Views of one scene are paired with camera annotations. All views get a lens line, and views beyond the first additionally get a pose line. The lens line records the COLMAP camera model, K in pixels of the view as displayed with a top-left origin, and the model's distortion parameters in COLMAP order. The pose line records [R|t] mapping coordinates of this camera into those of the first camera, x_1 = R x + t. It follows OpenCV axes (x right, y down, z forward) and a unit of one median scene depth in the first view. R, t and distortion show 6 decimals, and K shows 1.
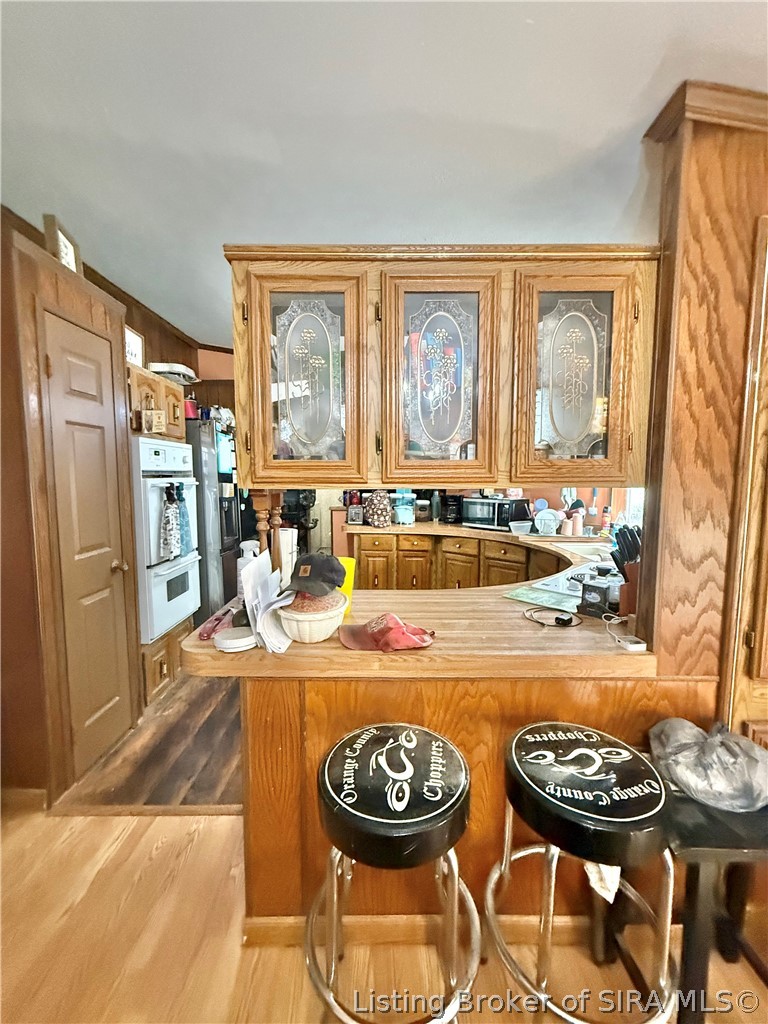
lens RADIAL K [[409.8, 0, 383.4], [0, 409.8, 510.6], [0, 0, 1]] dist [-0.002529, 0.000211]
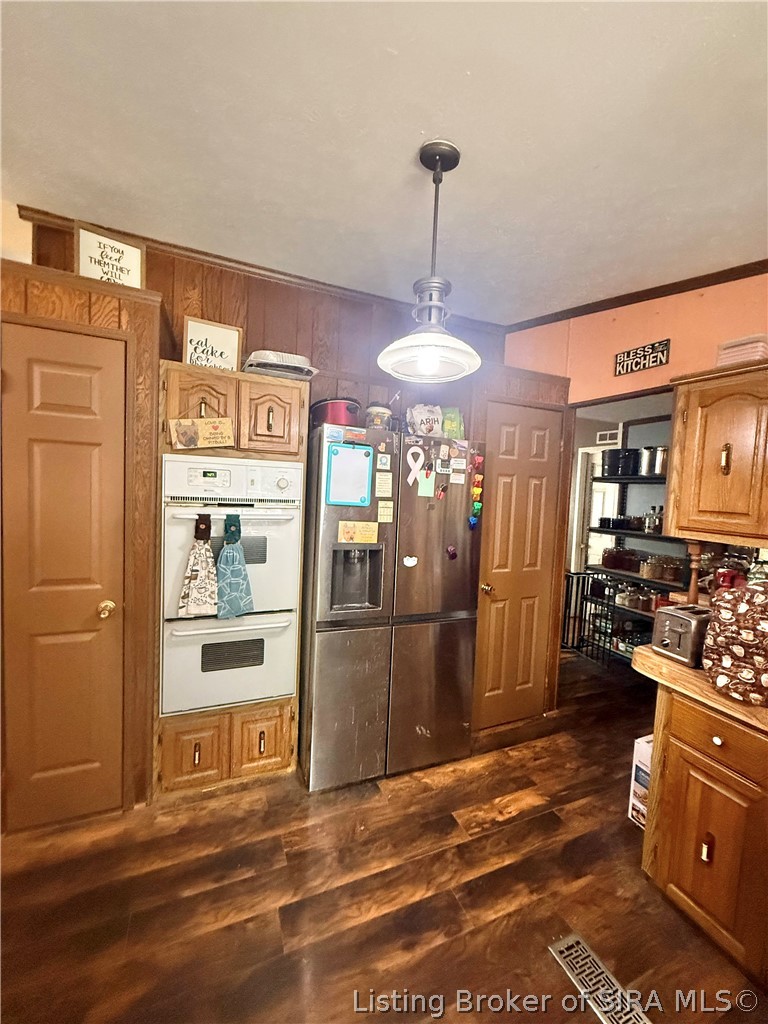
lens RADIAL K [[409.8, 0, 382.4], [0, 409.8, 510.5], [0, 0, 1]] dist [-0.002529, 0.000211]
pose [[0.398530, 0.065159, -0.914838, 0.277149], [-0.125625, 0.991950, 0.015925, -0.127311], [0.908511, 0.108579, 0.403507, 1.002649]]
